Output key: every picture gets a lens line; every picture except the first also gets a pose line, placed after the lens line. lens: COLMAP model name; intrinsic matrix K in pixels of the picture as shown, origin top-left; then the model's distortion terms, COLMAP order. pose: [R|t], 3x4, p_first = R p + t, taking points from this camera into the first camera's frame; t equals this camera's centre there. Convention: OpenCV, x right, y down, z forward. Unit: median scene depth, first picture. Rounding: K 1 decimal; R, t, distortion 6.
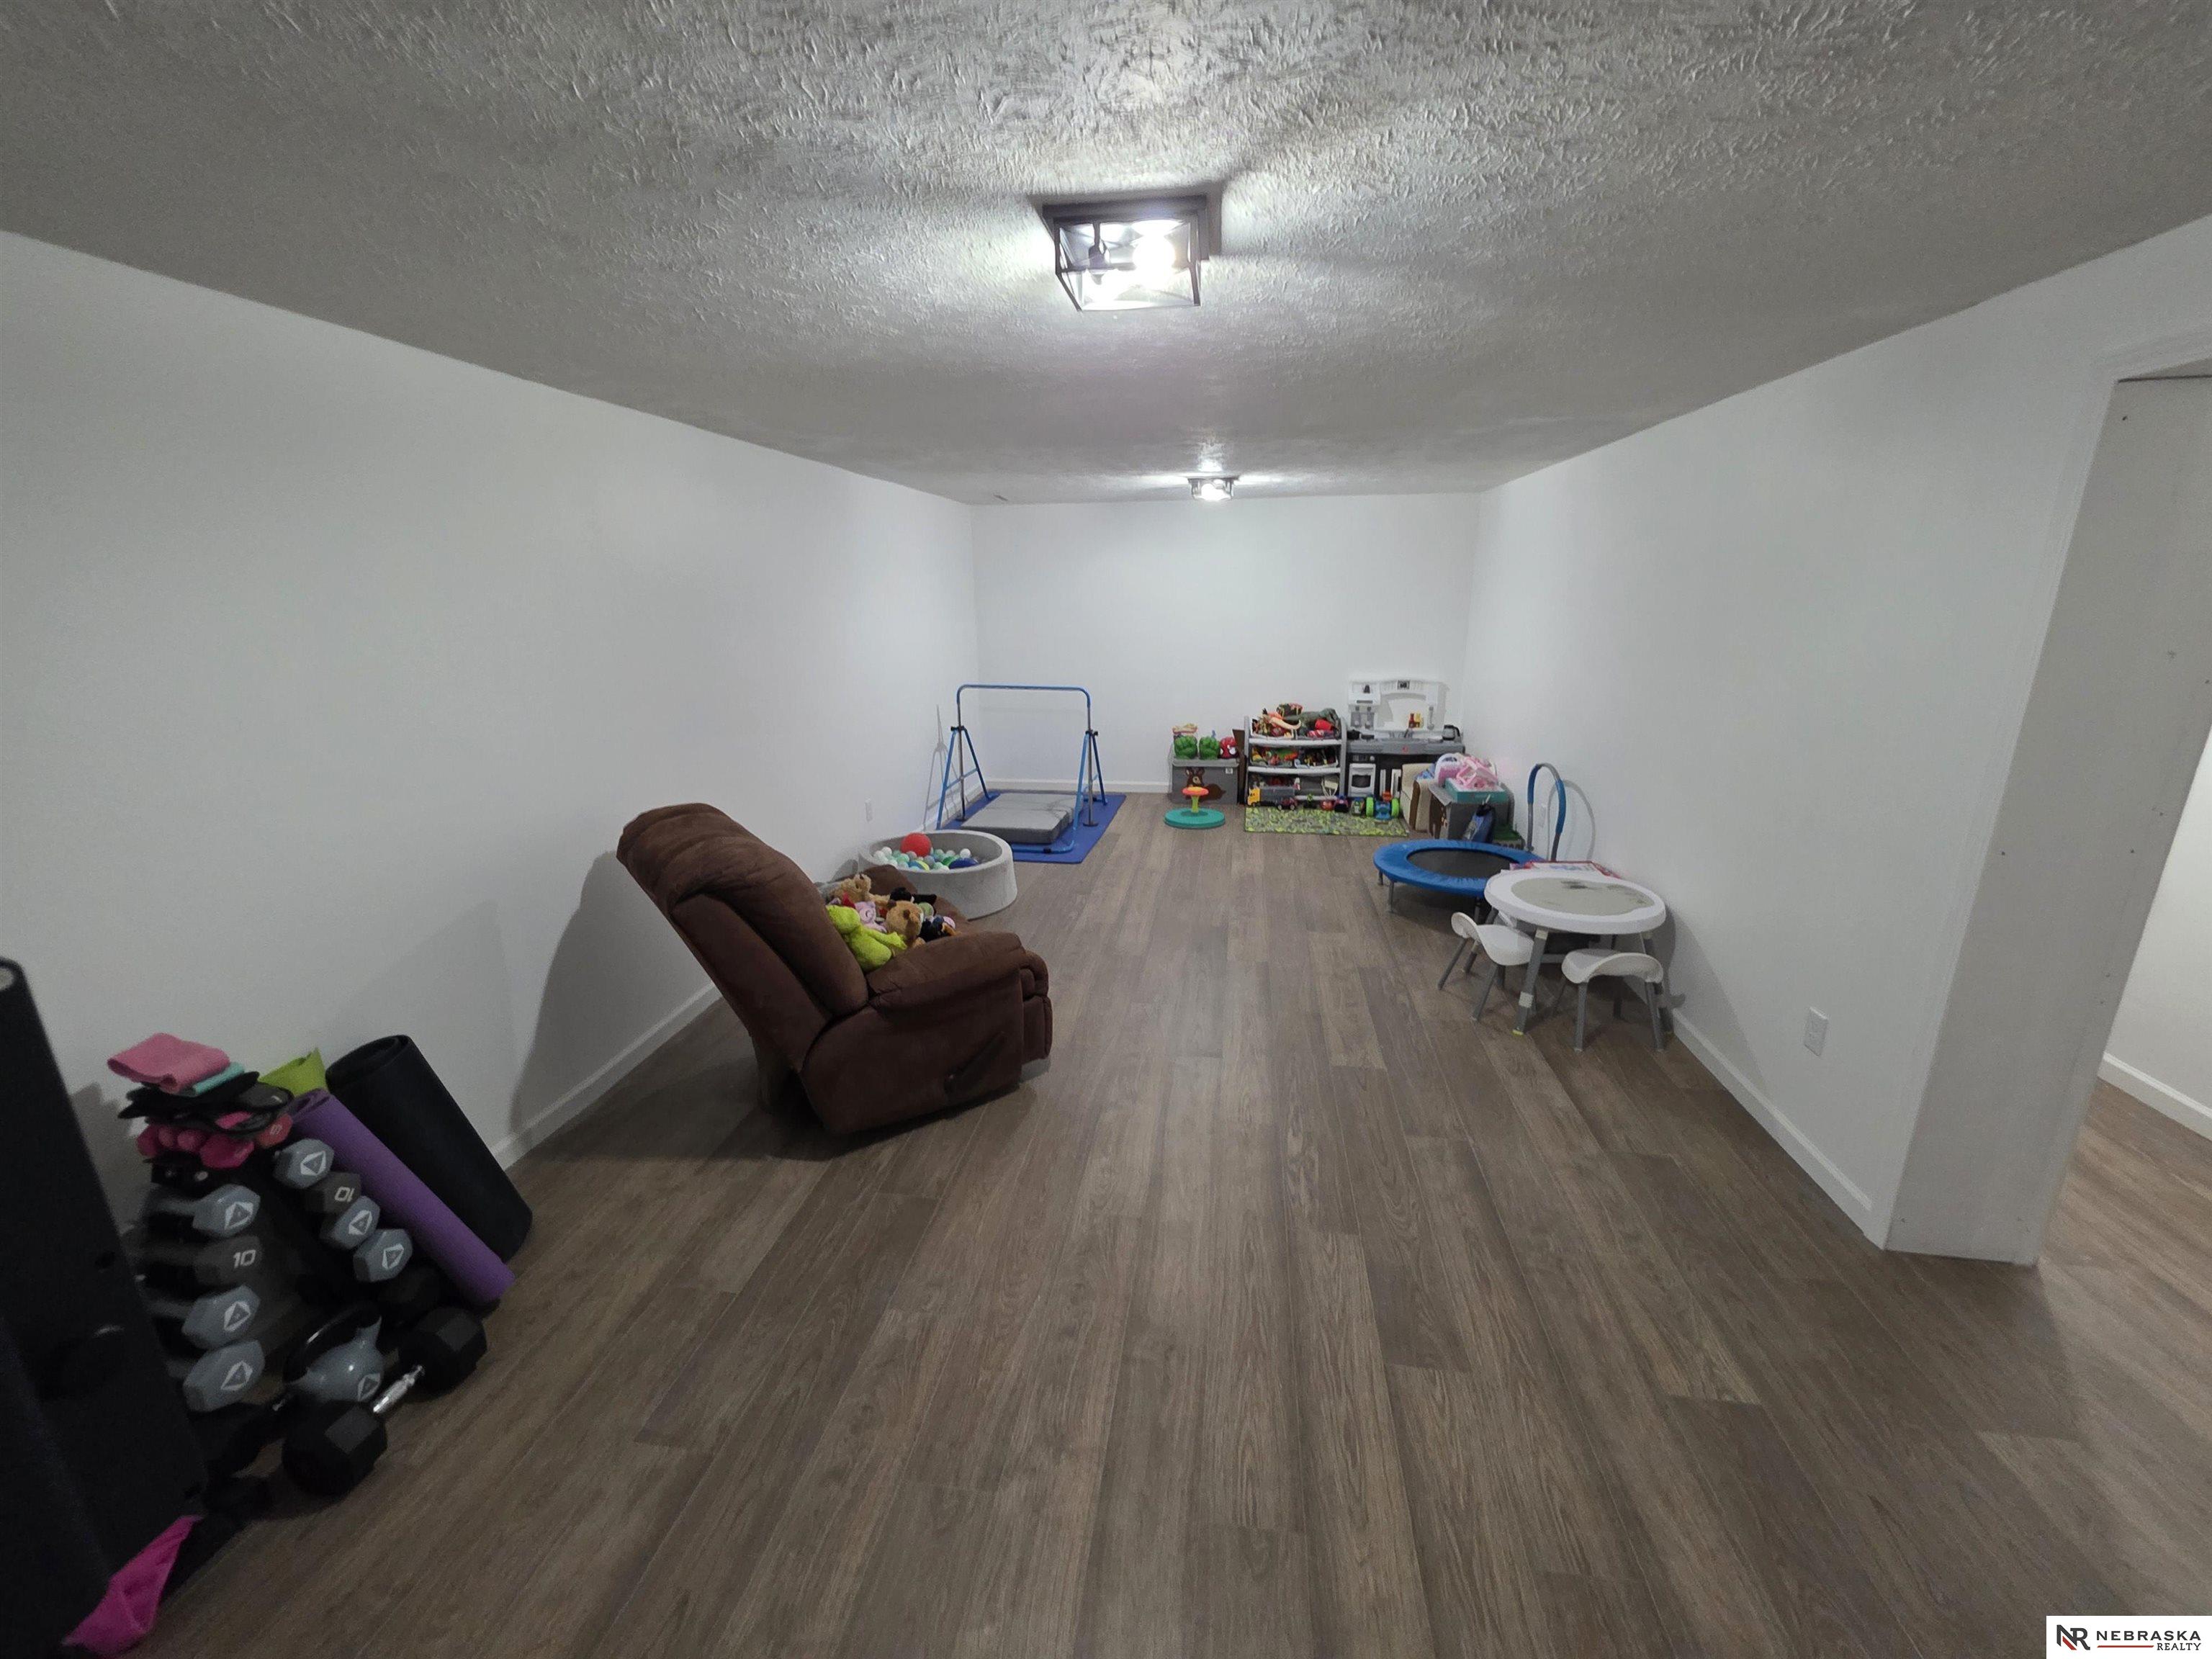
lens RADIAL K [[881.1, 0, 1114.7], [0, 881.1, 838.3], [0, 0, 1]] dist [-0.001906, 0.000313]
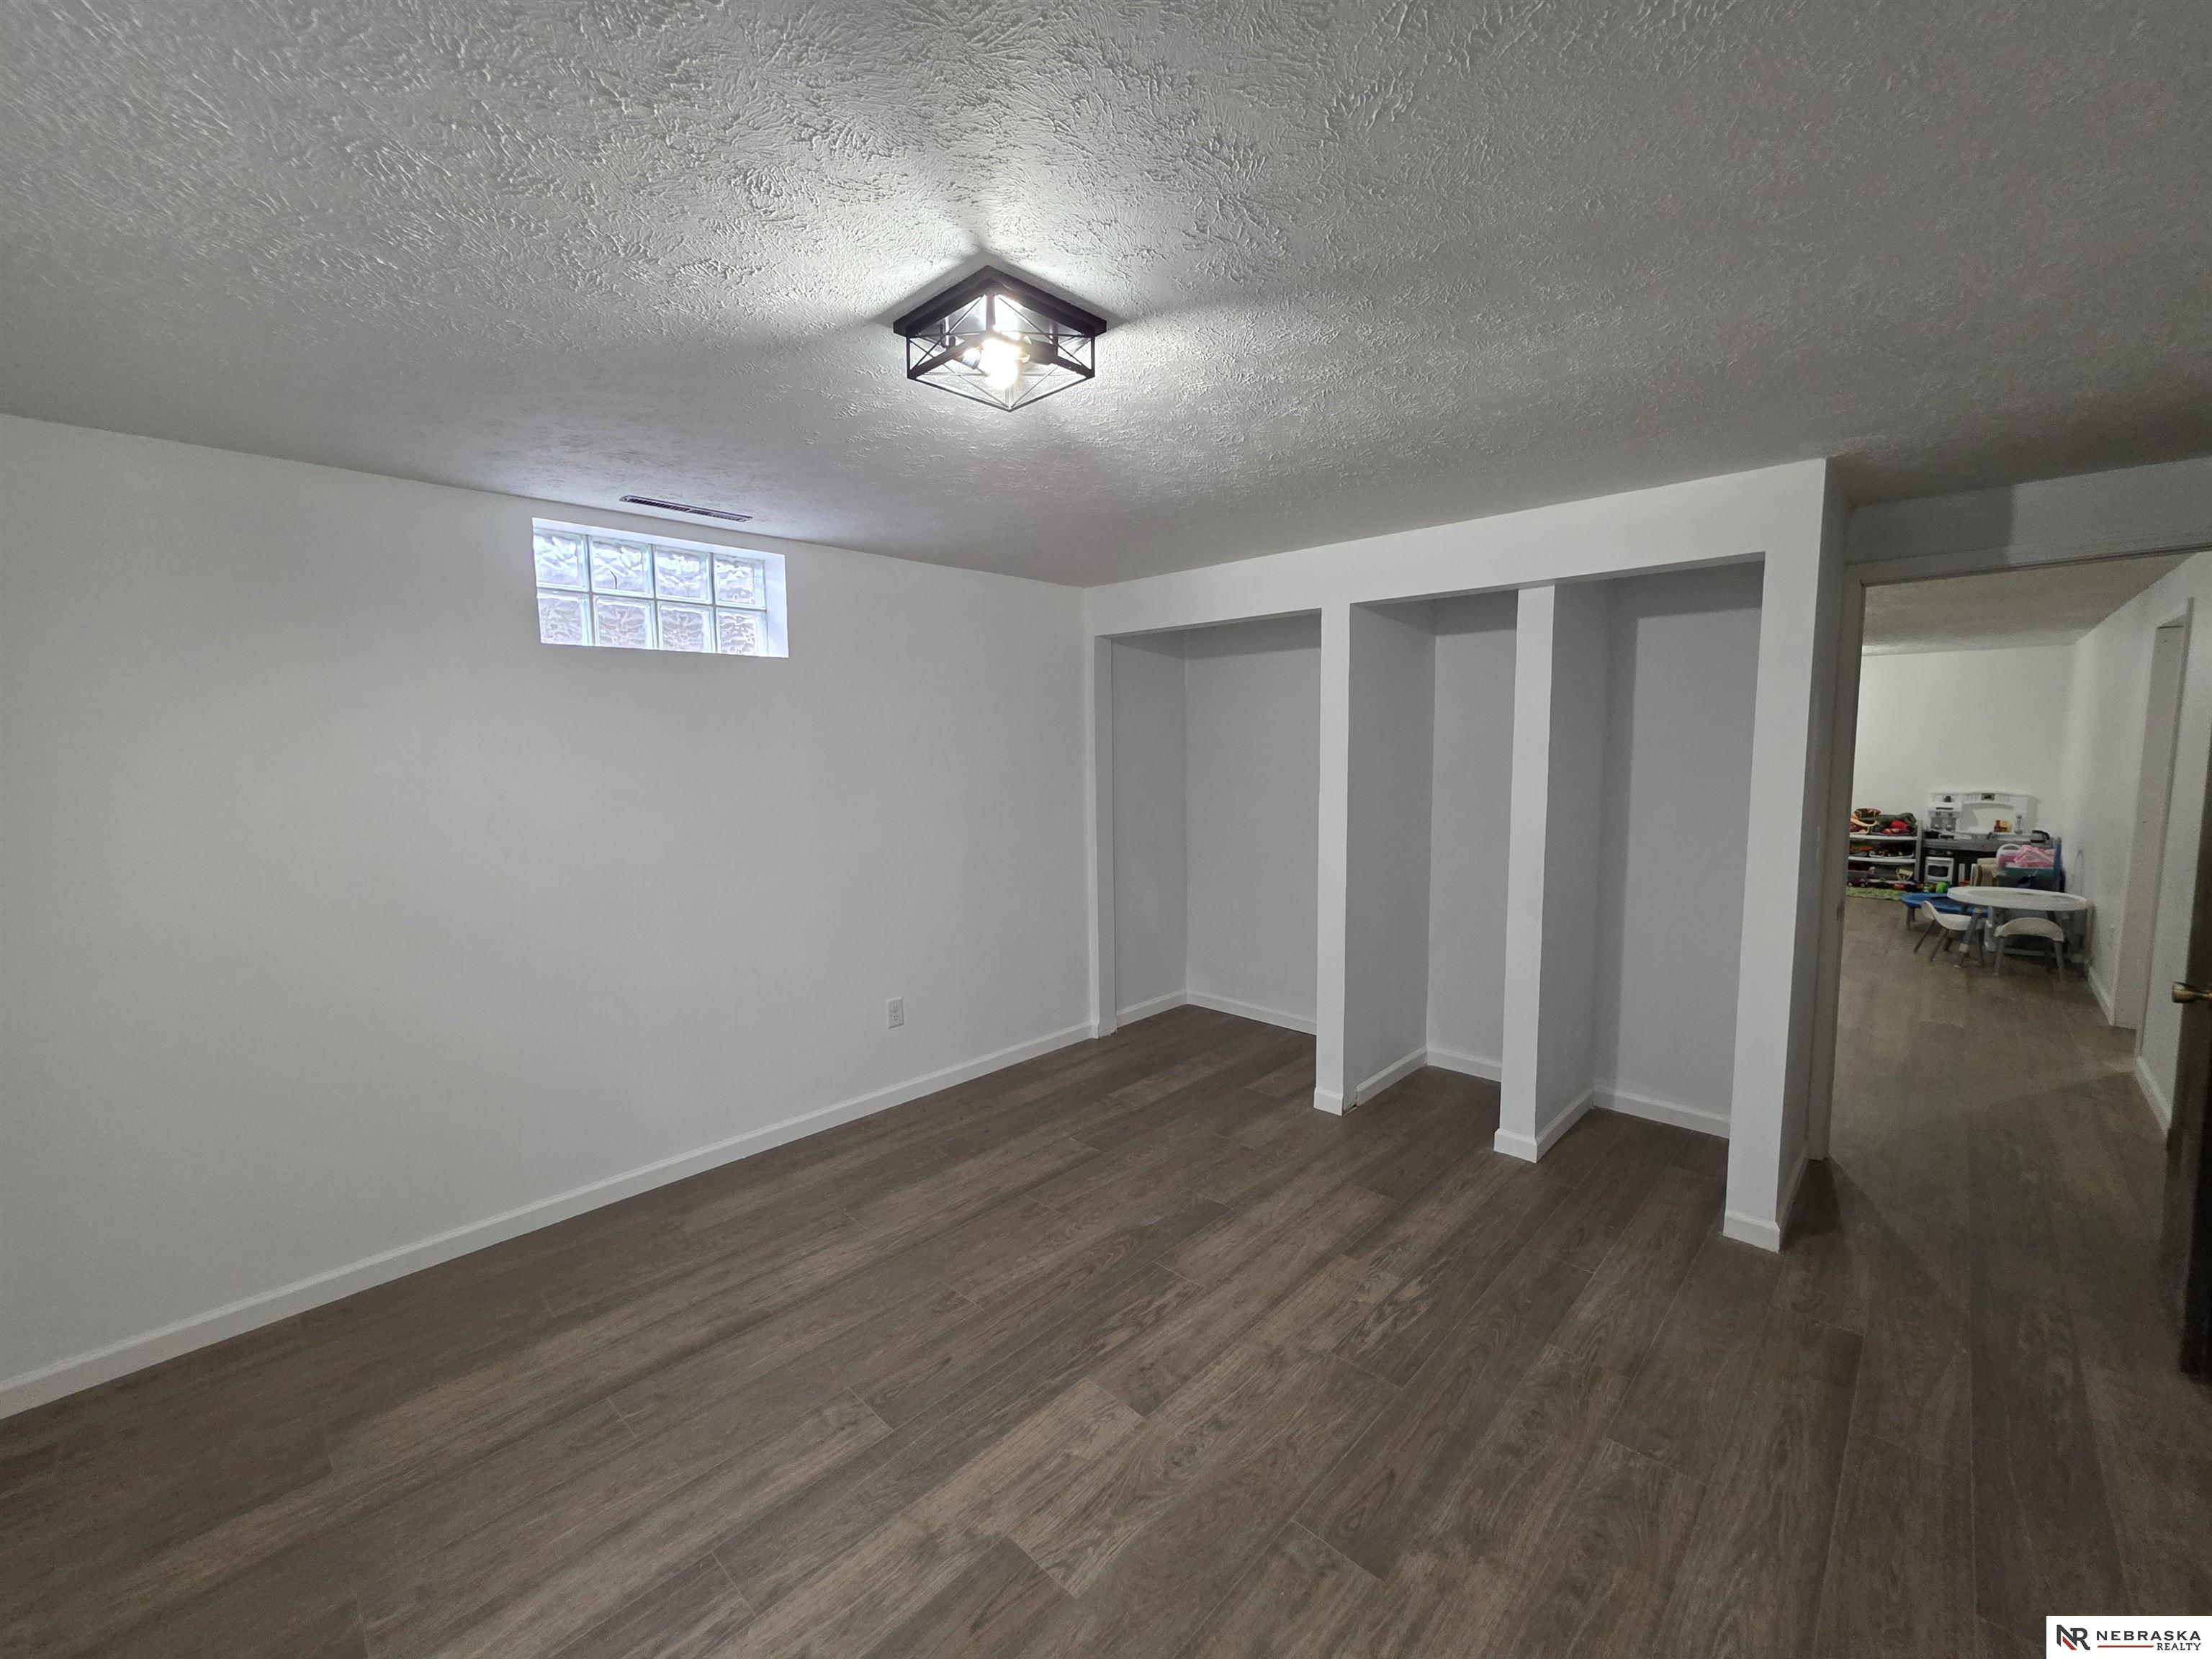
lens RADIAL K [[881.1, 0, 1116.2], [0, 881.1, 832.3], [0, 0, 1]] dist [-0.001906, 0.000313]
pose [[0.811428, 0.060229, -0.581340, 0.135705], [-0.156135, 0.980864, -0.116310, 0.488174], [0.563210, 0.185145, 0.805305, -1.564236]]
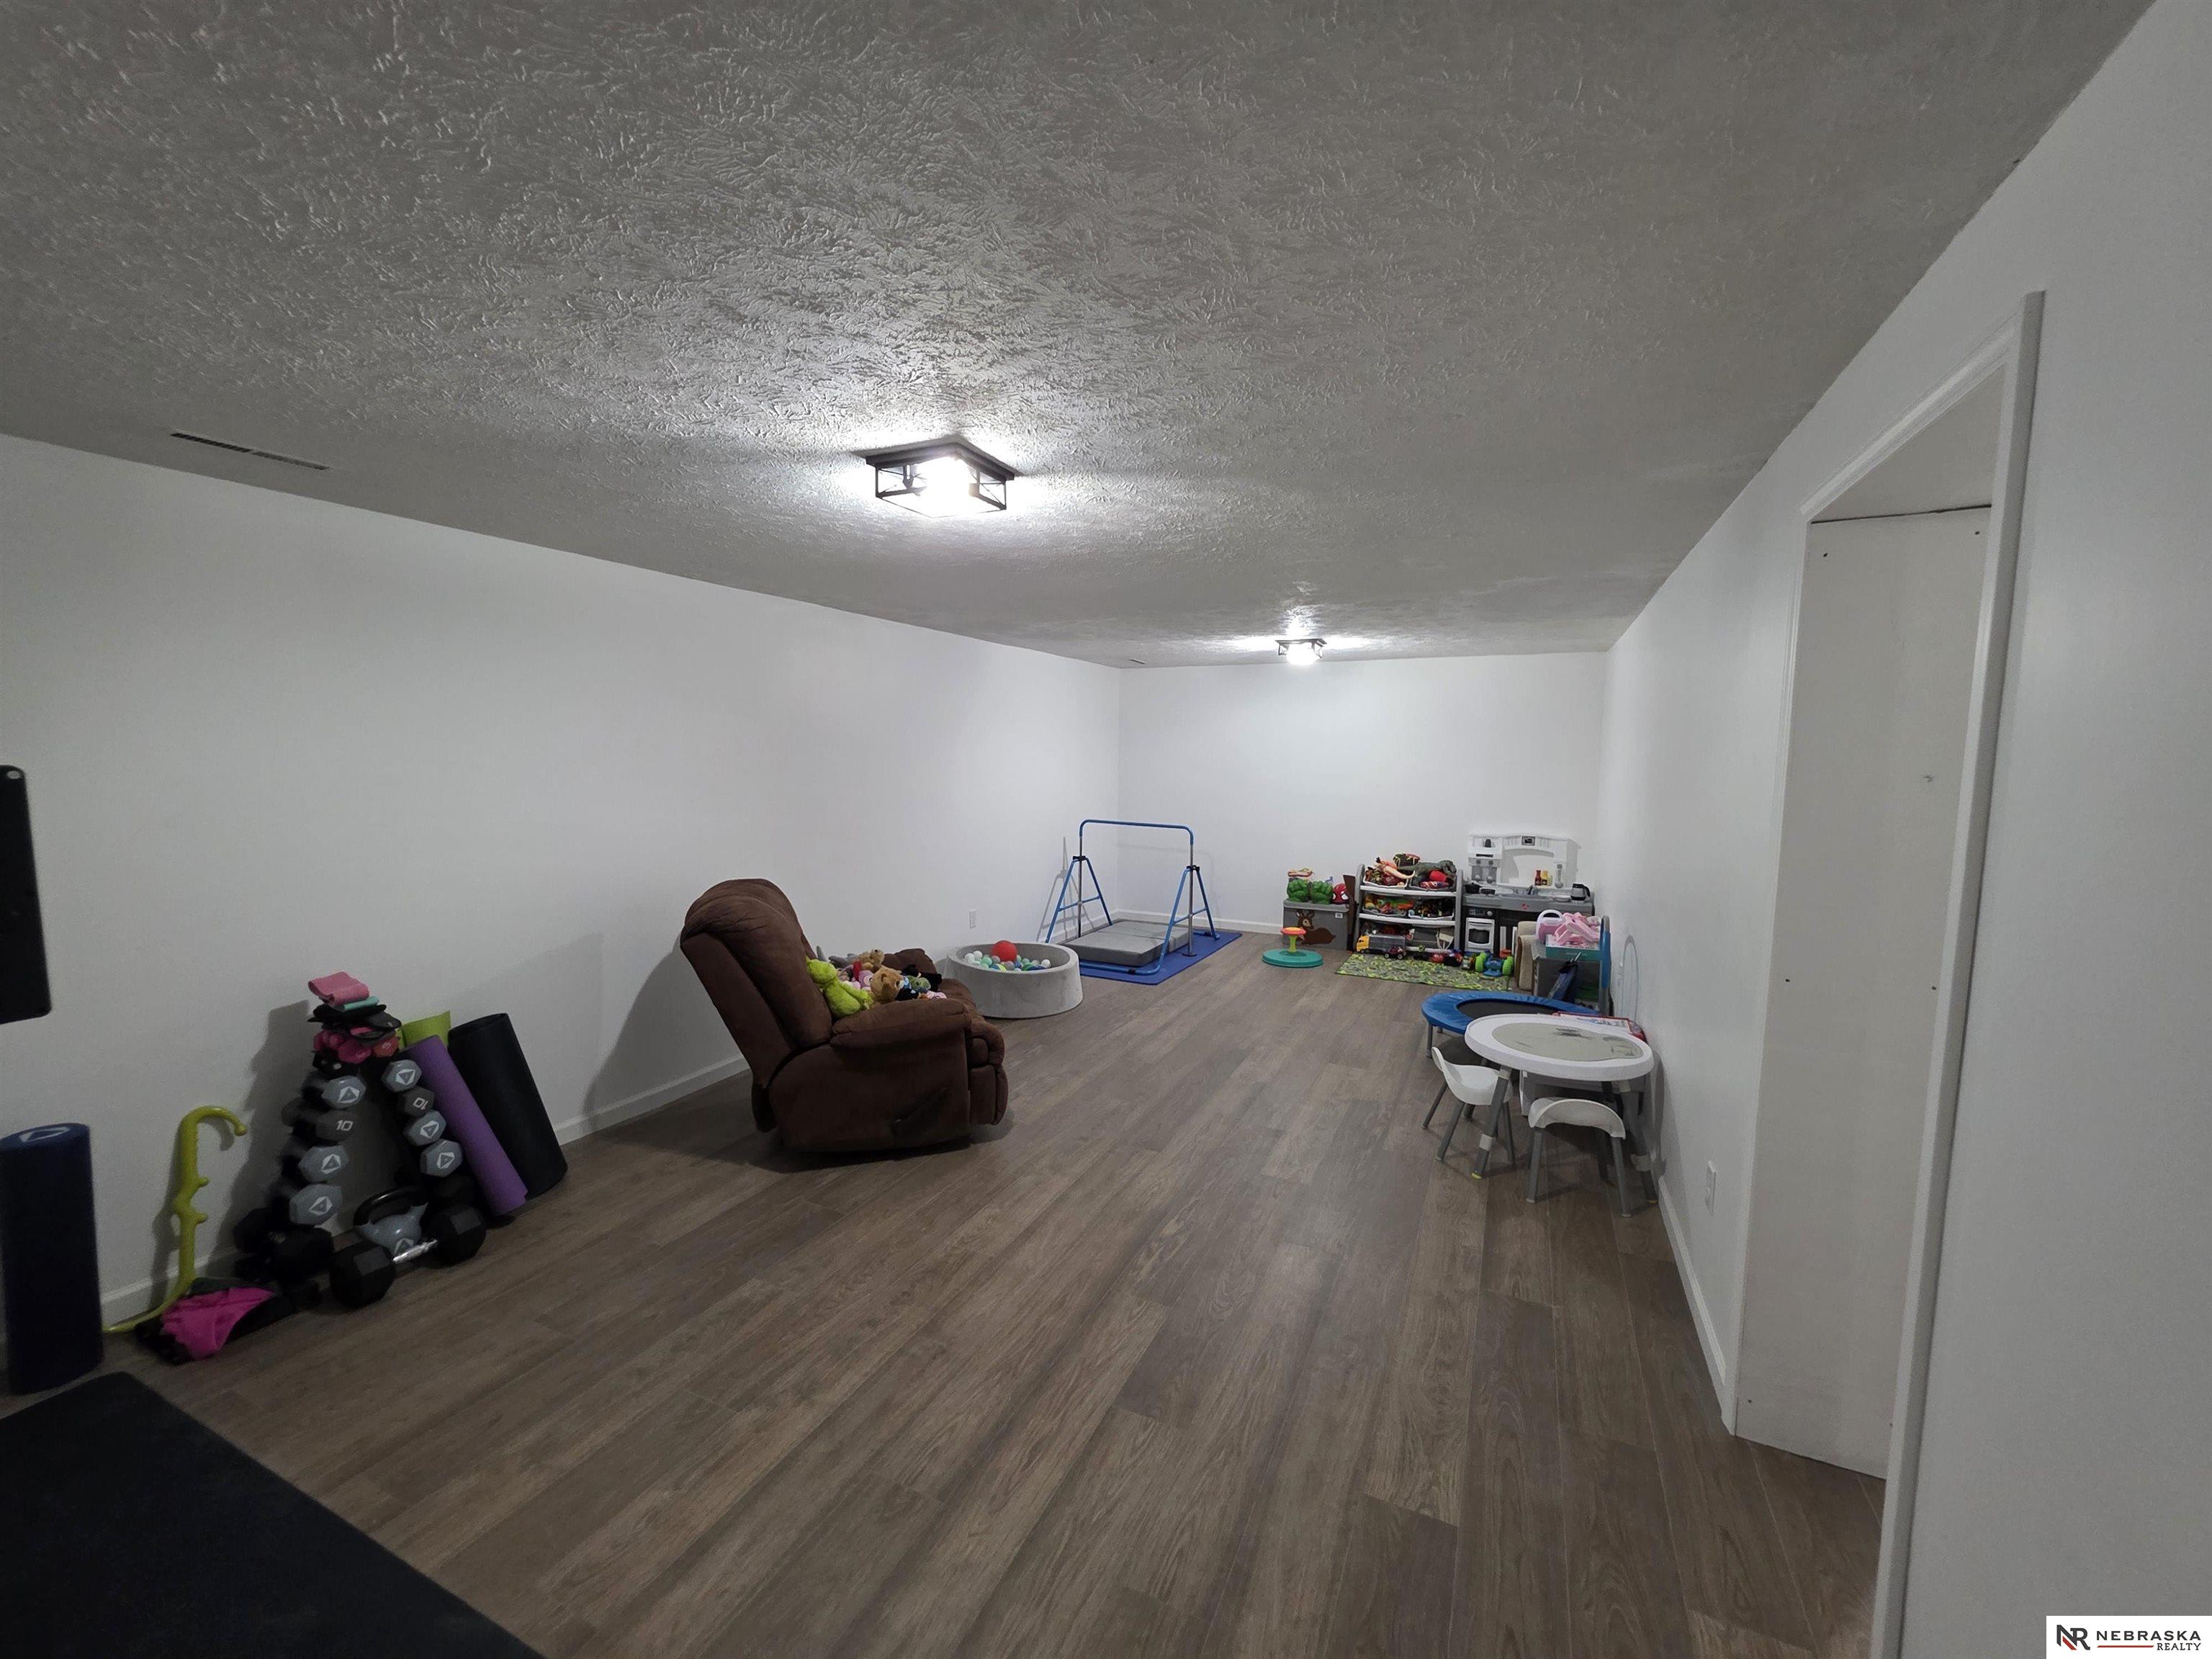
lens RADIAL K [[881.1, 0, 1119.4], [0, 881.1, 838.8], [0, 0, 1]] dist [-0.001906, 0.000313]
pose [[0.958285, 0.046993, -0.281924, 0.399859], [-0.096694, 0.981532, -0.165062, 0.065991], [0.268960, 0.185437, 0.945132, -0.094516]]
